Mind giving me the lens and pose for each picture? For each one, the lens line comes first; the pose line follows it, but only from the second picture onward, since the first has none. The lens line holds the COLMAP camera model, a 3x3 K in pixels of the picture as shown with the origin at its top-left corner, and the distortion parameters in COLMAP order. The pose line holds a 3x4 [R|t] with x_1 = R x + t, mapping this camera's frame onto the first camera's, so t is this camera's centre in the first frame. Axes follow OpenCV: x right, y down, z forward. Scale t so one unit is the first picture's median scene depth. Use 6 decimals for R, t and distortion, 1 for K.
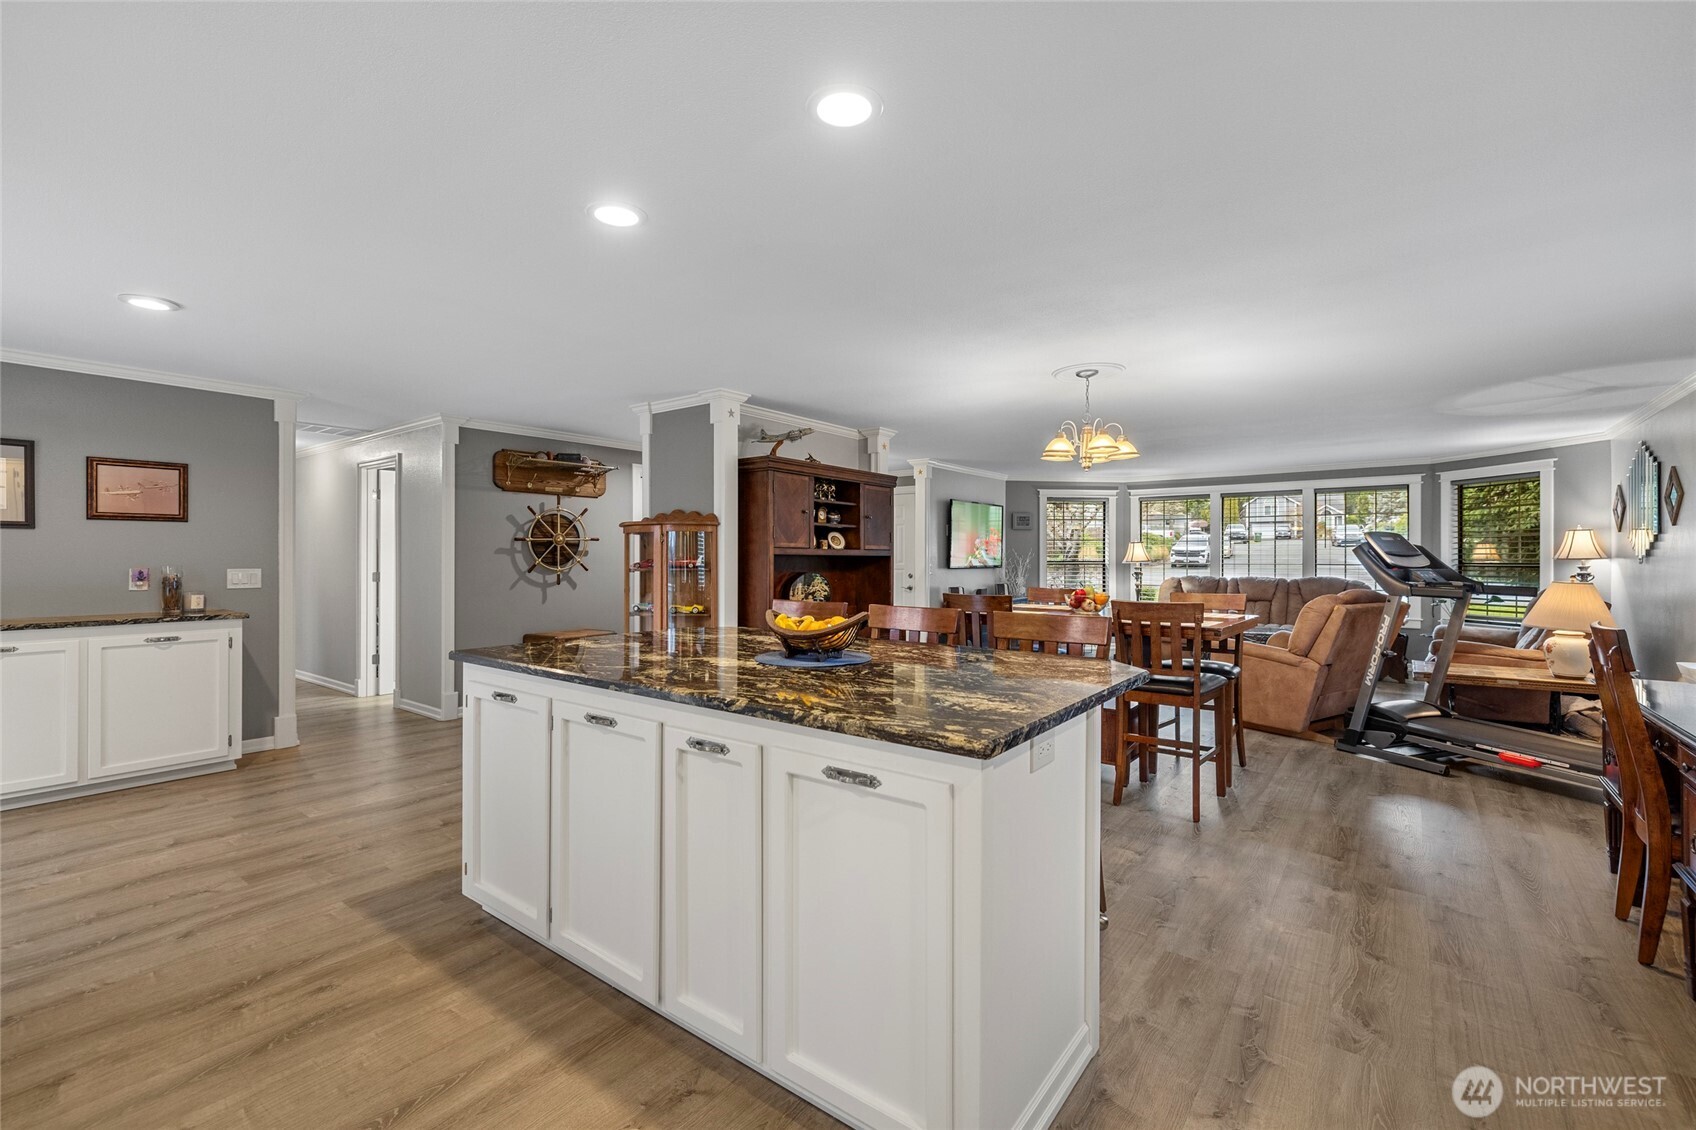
lens RADIAL K [[718.4, 0, 847.4], [0, 718.4, 558.4], [0, 0, 1]] dist [0.007895, -0.002450]
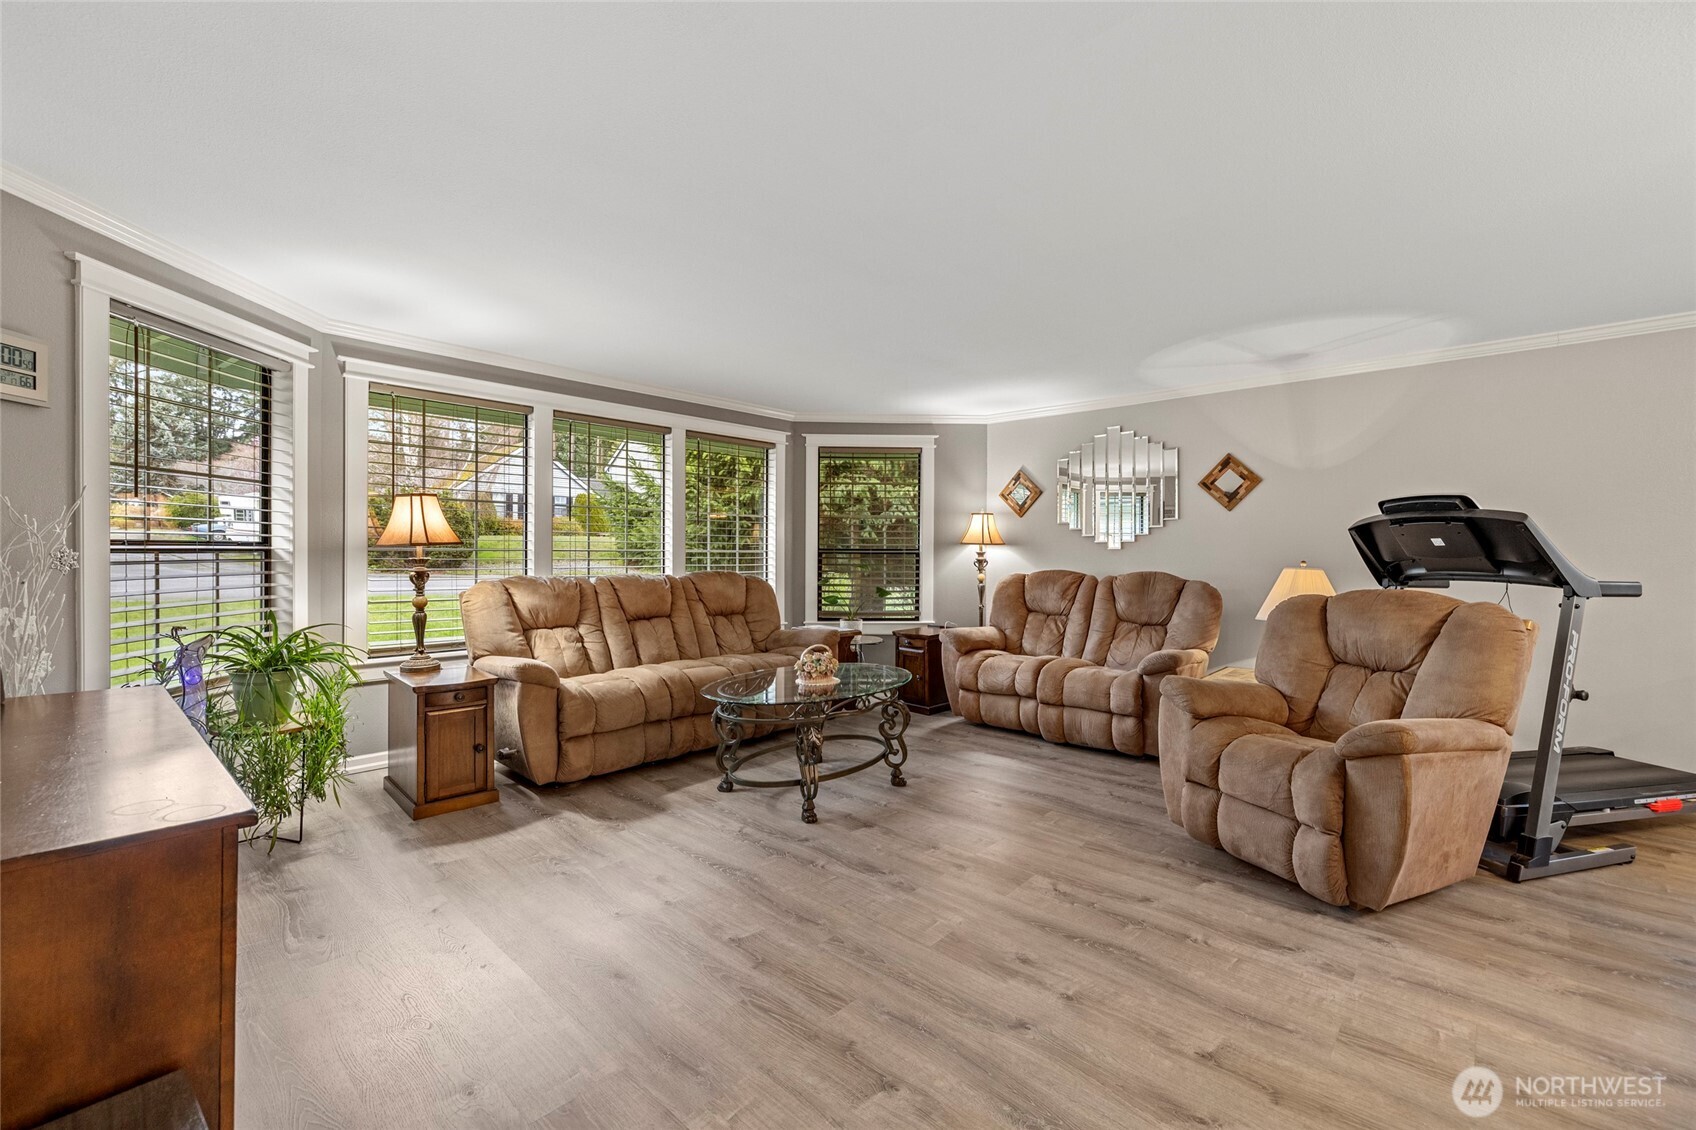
lens RADIAL K [[718.4, 0, 843.2], [0, 718.4, 562.5], [0, 0, 1]] dist [0.007895, -0.002450]
pose [[0.079700, -0.020422, 0.996610, 0.033583], [-0.006533, 0.999758, 0.021009, 0.003976], [-0.996798, -0.008185, 0.079547, 0.760592]]
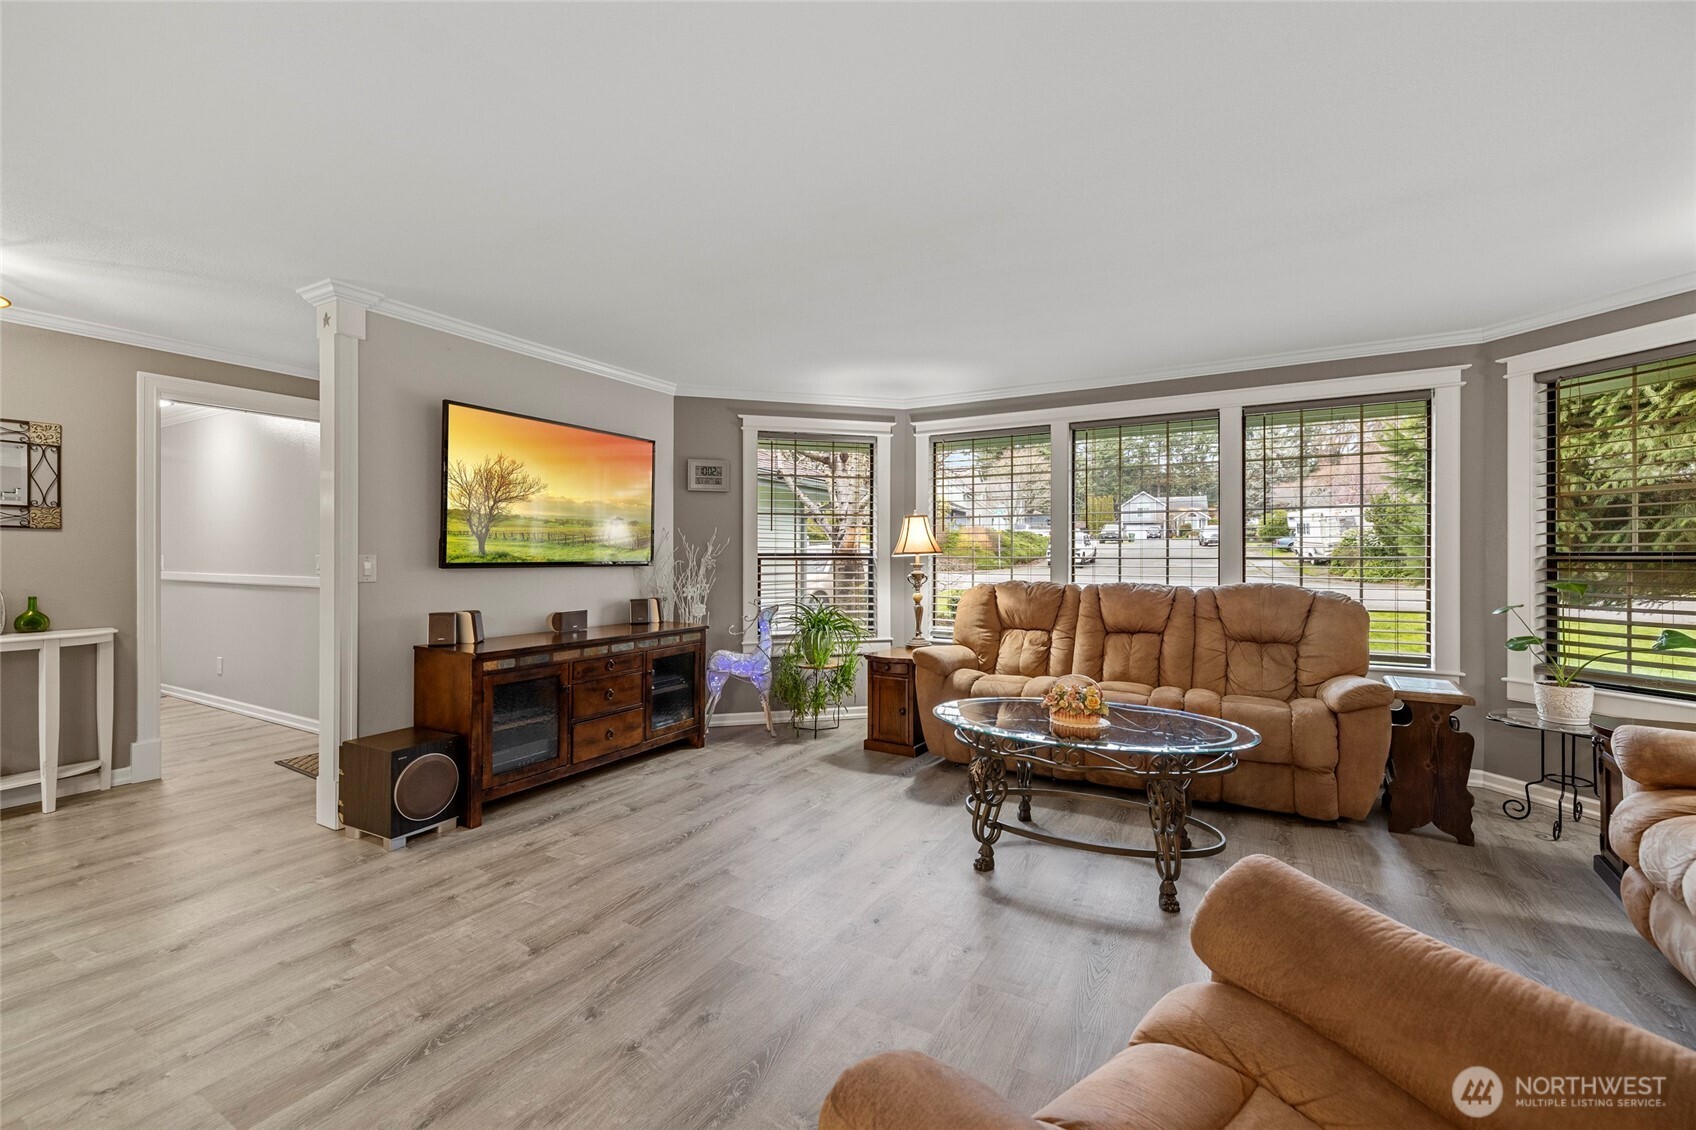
lens RADIAL K [[718.4, 0, 842.6], [0, 718.4, 566.9], [0, 0, 1]] dist [0.007895, -0.002450]
pose [[0.990369, 0.000490, 0.138454, 0.285139], [-0.001188, 0.999987, 0.004958, 0.011262], [-0.138450, -0.005074, 0.990356, 0.508962]]
